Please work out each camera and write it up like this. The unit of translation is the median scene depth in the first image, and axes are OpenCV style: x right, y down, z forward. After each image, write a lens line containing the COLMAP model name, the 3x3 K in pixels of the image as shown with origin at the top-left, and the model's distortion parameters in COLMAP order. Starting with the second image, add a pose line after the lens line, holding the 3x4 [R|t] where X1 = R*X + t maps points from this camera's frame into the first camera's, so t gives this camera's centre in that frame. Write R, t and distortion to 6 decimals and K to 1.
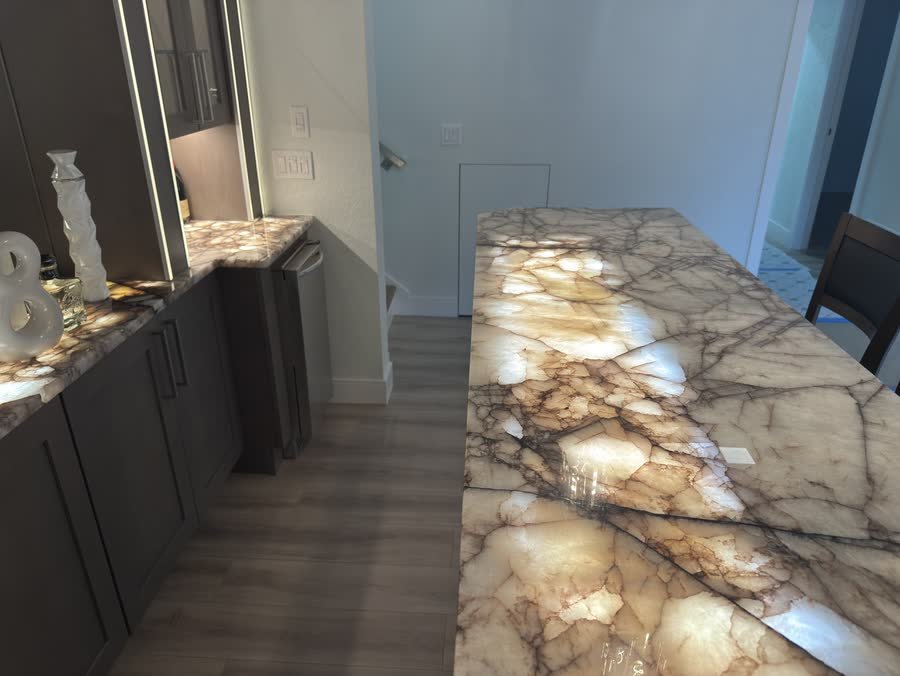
lens RADIAL K [[645.6, 0, 450.0], [0, 645.6, 338.0], [0, 0, 1]] dist [0.088104, -0.122881]
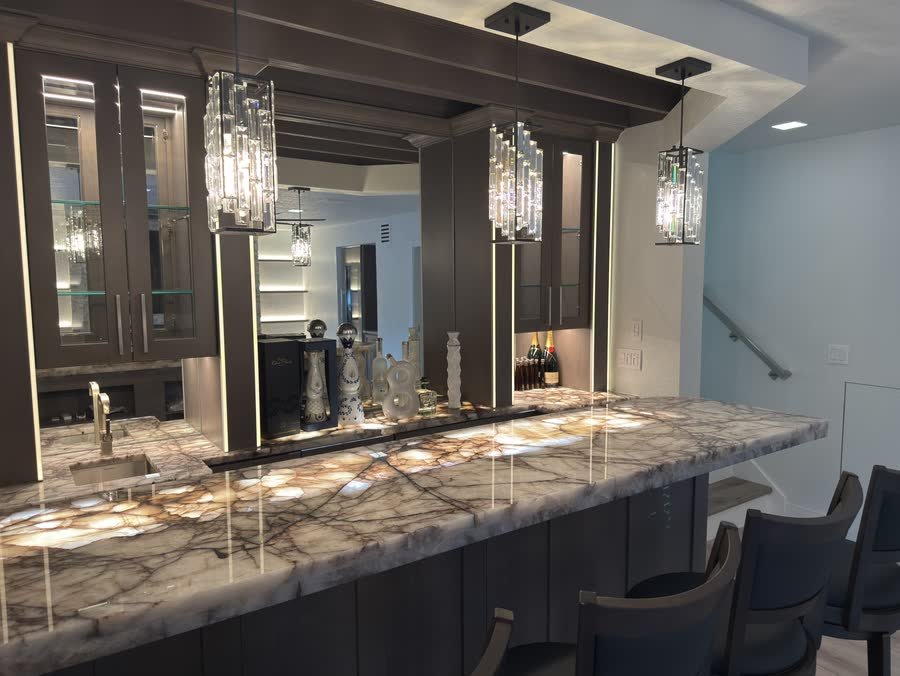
lens RADIAL K [[645.6, 0, 450.0], [0, 645.6, 338.0], [0, 0, 1]] dist [0.088104, -0.122881]
pose [[0.611187, 0.071315, -0.788267, 1.799036], [-0.314902, 0.935624, -0.159515, 0.105092], [0.726145, 0.345720, 0.594299, -0.359376]]
